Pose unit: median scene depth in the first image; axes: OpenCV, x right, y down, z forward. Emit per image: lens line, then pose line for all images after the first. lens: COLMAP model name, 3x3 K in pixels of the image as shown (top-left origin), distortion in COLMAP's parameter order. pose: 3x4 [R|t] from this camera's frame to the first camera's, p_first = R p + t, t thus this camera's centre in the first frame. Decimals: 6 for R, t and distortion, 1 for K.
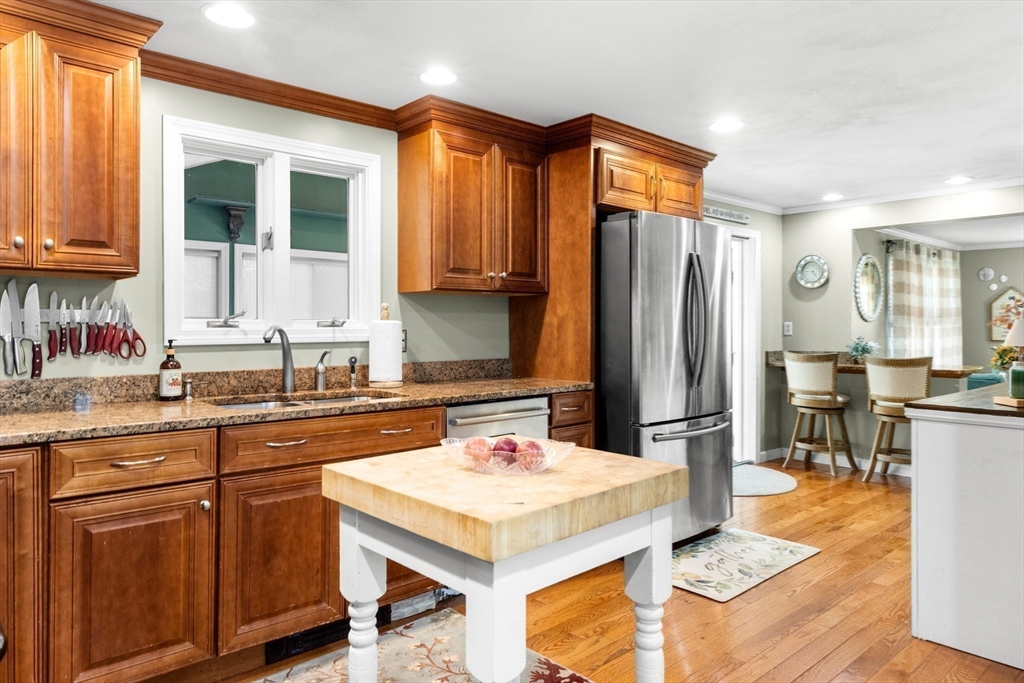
lens RADIAL K [[680.7, 0, 517.7], [0, 680.7, 325.1], [0, 0, 1]] dist [0.034744, 0.002751]
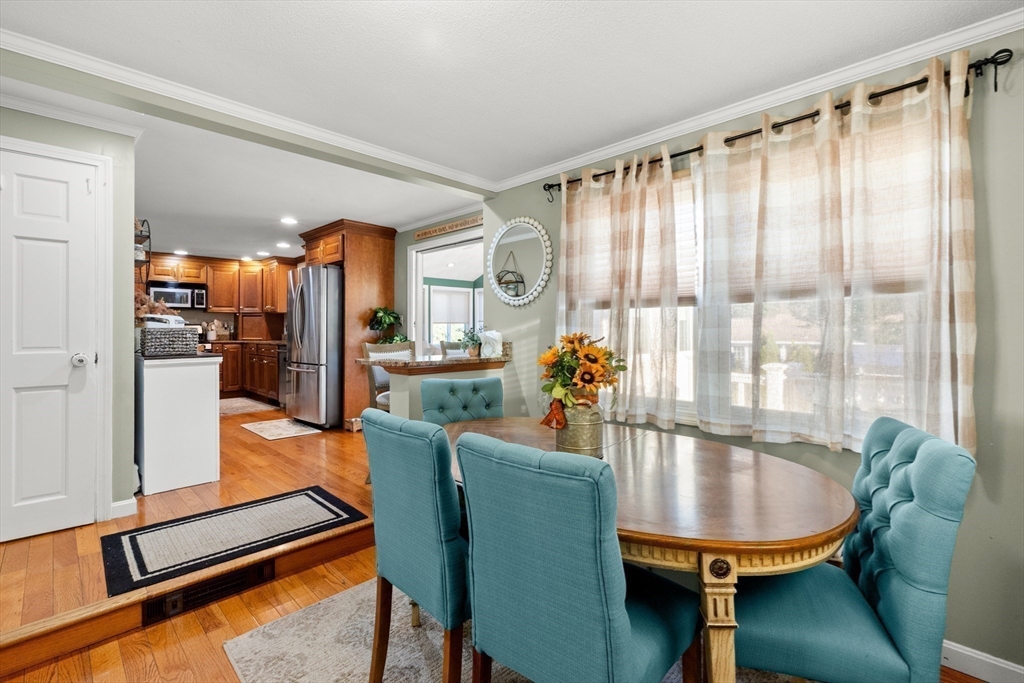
lens RADIAL K [[471.6, 0, 519.2], [0, 471.6, 331.2], [0, 0, 1]] dist [0.005726, 0.000565]
pose [[0.033390, -0.002433, -0.999439, 2.075663], [-0.000879, 0.999997, -0.002464, 0.048874], [0.999442, 0.000961, 0.033387, 1.961818]]
